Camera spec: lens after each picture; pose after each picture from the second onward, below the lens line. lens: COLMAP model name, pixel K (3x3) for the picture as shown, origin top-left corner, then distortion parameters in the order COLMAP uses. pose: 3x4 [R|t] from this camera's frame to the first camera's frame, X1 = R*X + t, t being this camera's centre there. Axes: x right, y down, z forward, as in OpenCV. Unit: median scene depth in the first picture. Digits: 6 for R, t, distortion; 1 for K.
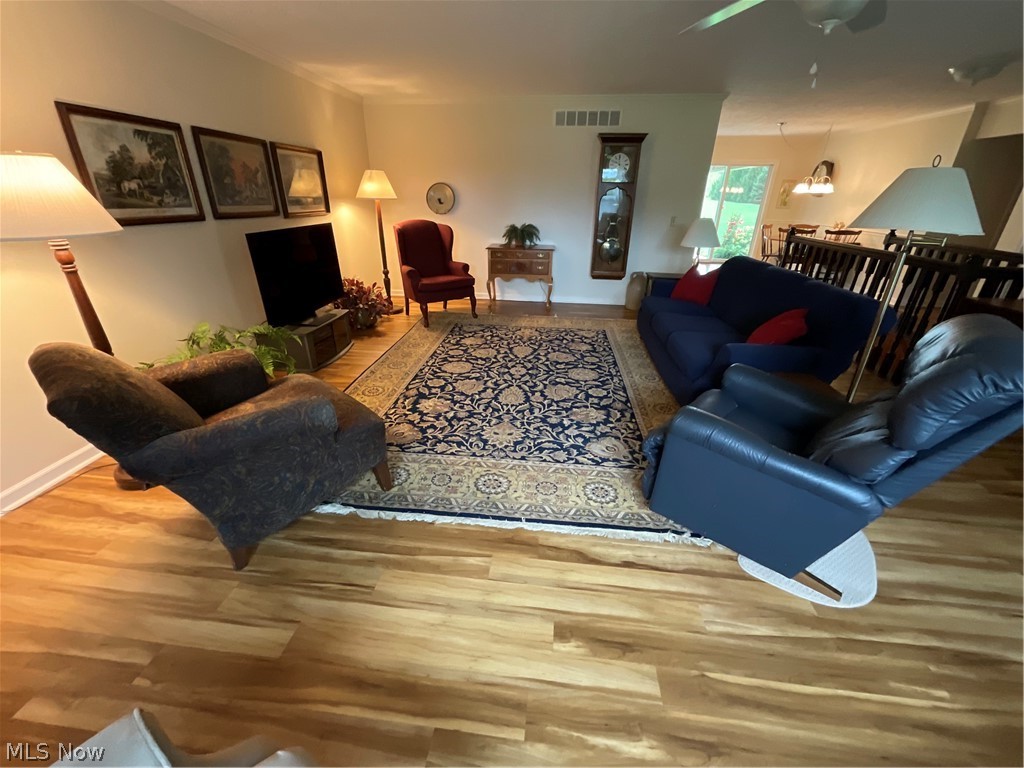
lens RADIAL K [[415.7, 0, 507.6], [0, 415.7, 382.8], [0, 0, 1]] dist [-0.000204, 0.000439]
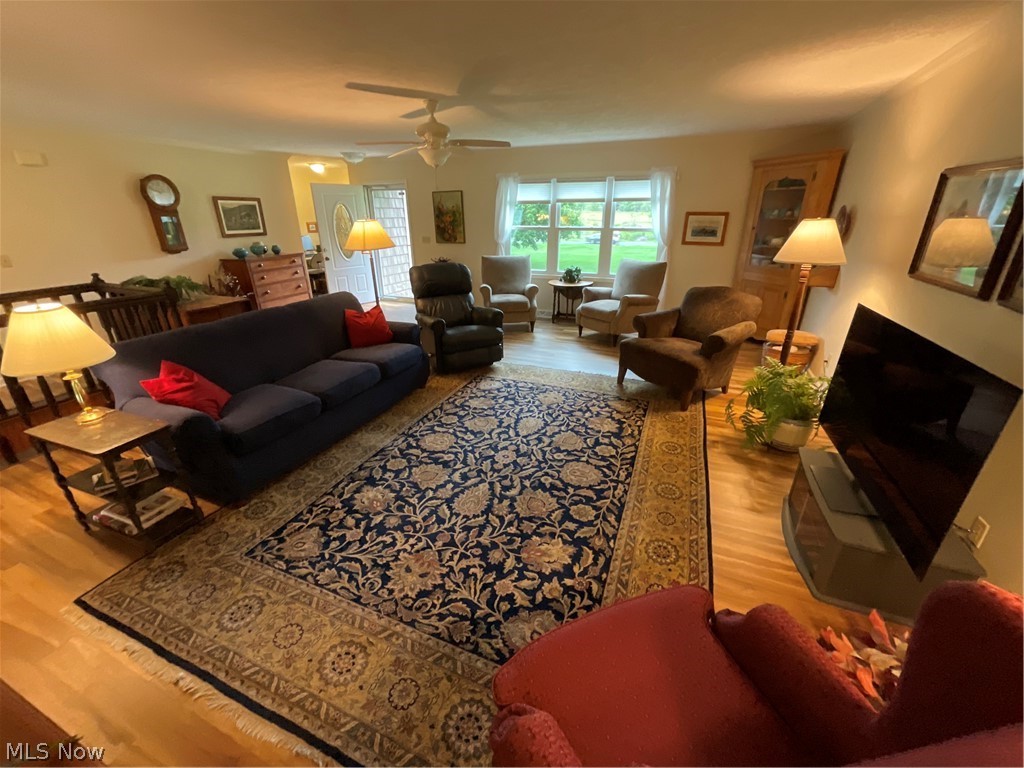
lens RADIAL K [[415.7, 0, 507.5], [0, 415.7, 380.2], [0, 0, 1]] dist [-0.000204, 0.000439]
pose [[-0.959965, -0.109845, 0.257683, -0.188413], [0.112163, 0.692211, 0.712926, -0.781919], [-0.256682, 0.713287, -0.652178, 1.567433]]
